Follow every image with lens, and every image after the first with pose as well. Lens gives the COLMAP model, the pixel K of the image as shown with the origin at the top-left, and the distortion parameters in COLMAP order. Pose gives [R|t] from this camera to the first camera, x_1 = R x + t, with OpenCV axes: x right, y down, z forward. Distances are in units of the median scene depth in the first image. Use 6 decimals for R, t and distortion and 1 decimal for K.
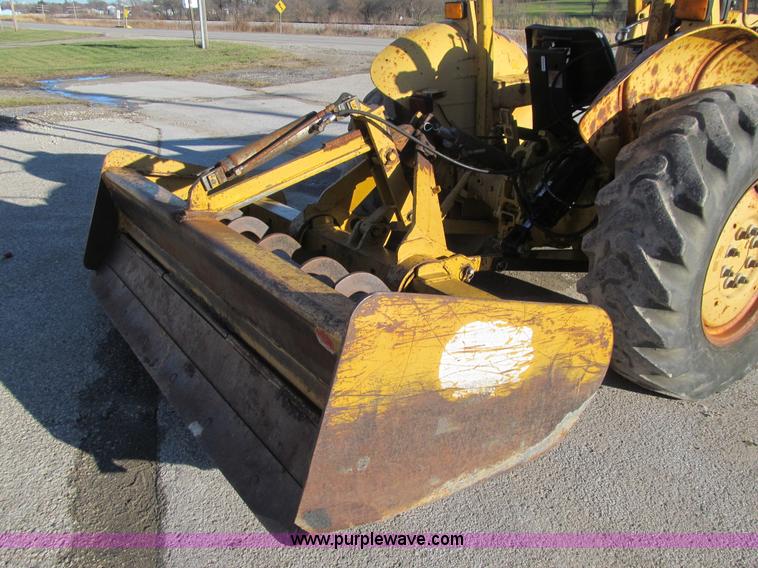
lens RADIAL K [[631.5, 0, 394.2], [0, 631.5, 279.7], [0, 0, 1]] dist [-0.043118, 0.024883]
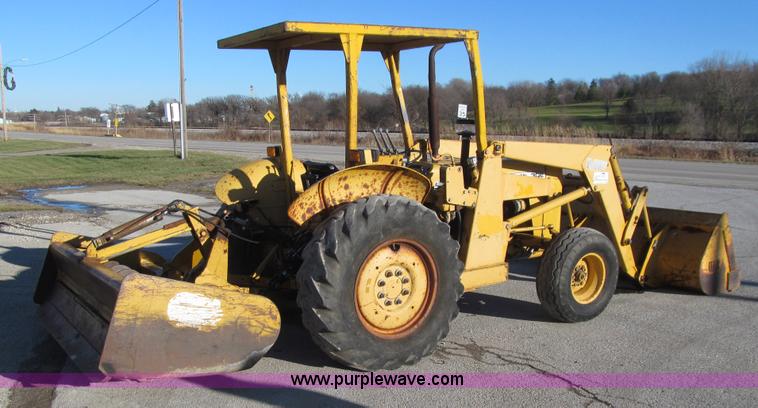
lens RADIAL K [[711.1, 0, 363.0], [0, 711.1, 236.9], [0, 0, 1]] dist [-0.013085, 0.000000]
pose [[0.998715, -0.001917, -0.050641, 0.567104], [-0.010051, 0.971938, -0.235022, 0.295836], [0.049671, 0.235229, 0.970670, -0.986501]]
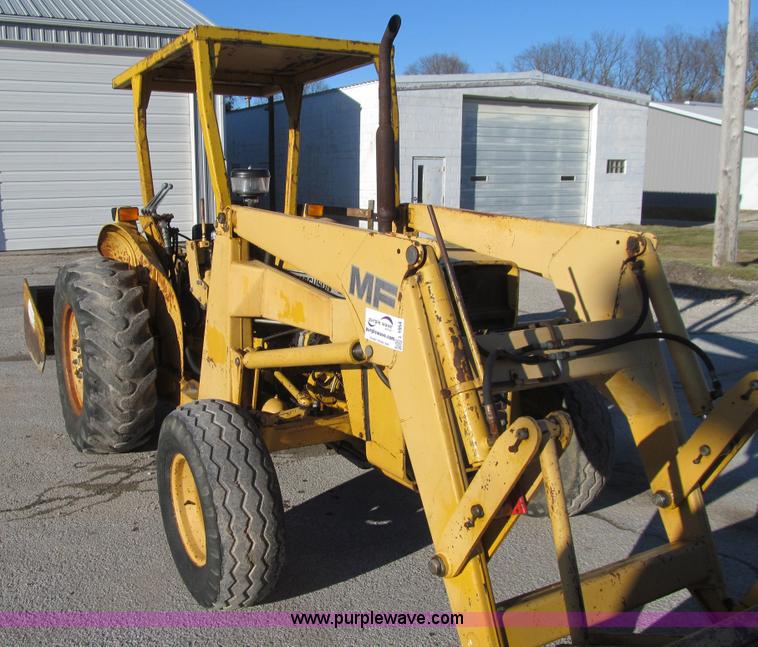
lens RADIAL K [[744.4, 0, 311.4], [0, 744.4, 322.8], [0, 0, 1]] dist [-0.031856, 0.000000]
pose [[-0.127603, 0.178472, -0.975636, 2.312891], [-0.378645, 0.900406, 0.214234, -0.750194], [0.916703, 0.396757, -0.047317, 1.584177]]
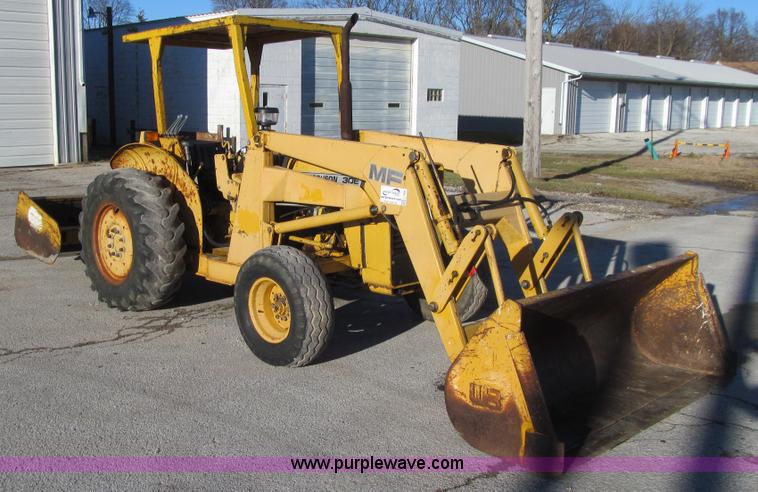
lens RADIAL K [[795.3, 0, 313.6], [0, 795.3, 237.0], [0, 0, 1]] dist [-0.037653, 0.000000]
pose [[0.123632, 0.156940, -0.979839, 3.329188], [-0.388912, 0.916084, 0.097657, -0.588958], [0.912942, 0.368997, 0.174293, 1.124724]]
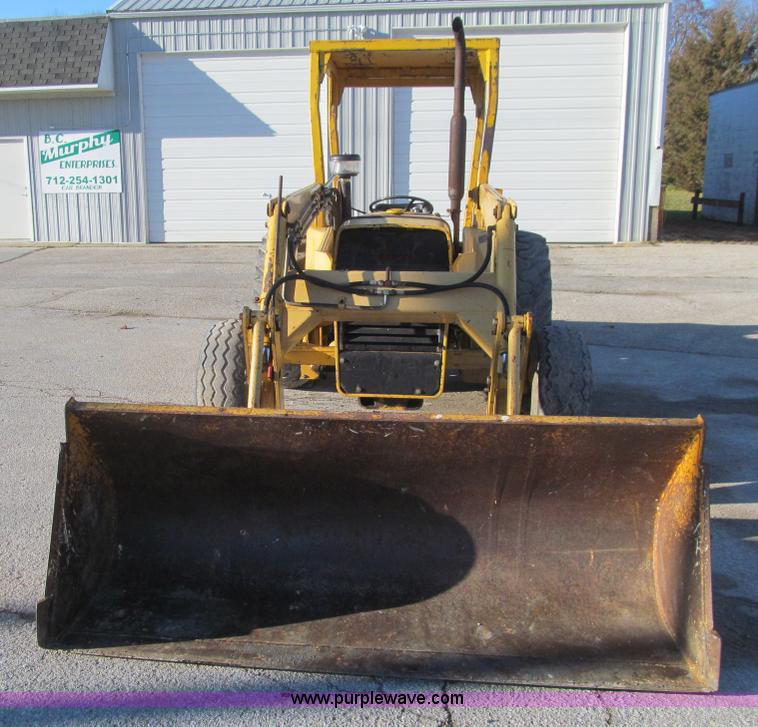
lens RADIAL K [[900.7, 0, 322.6], [0, 900.7, 374.0], [0, 0, 1]] dist [-0.049613, 0.000000]
pose [[-0.668565, 0.153496, -0.727640, 2.558786], [-0.286628, 0.849678, 0.442597, -1.173301], [0.686196, 0.504467, -0.524069, 2.695682]]
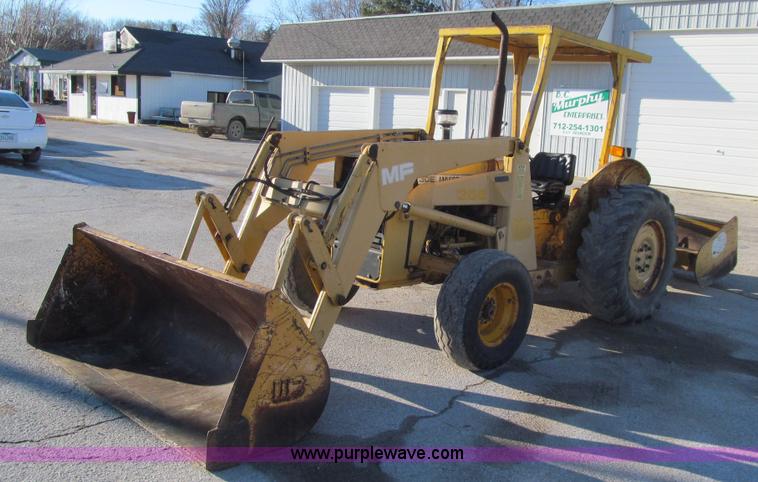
lens RADIAL K [[752.1, 0, 441.9], [0, 752.1, 227.7], [0, 0, 1]] dist [-0.045853, 0.000000]
pose [[-0.973202, -0.036554, -0.227030, 1.384954], [-0.149894, 0.849550, 0.505763, -1.620097], [0.174386, 0.526240, -0.832263, 3.636426]]
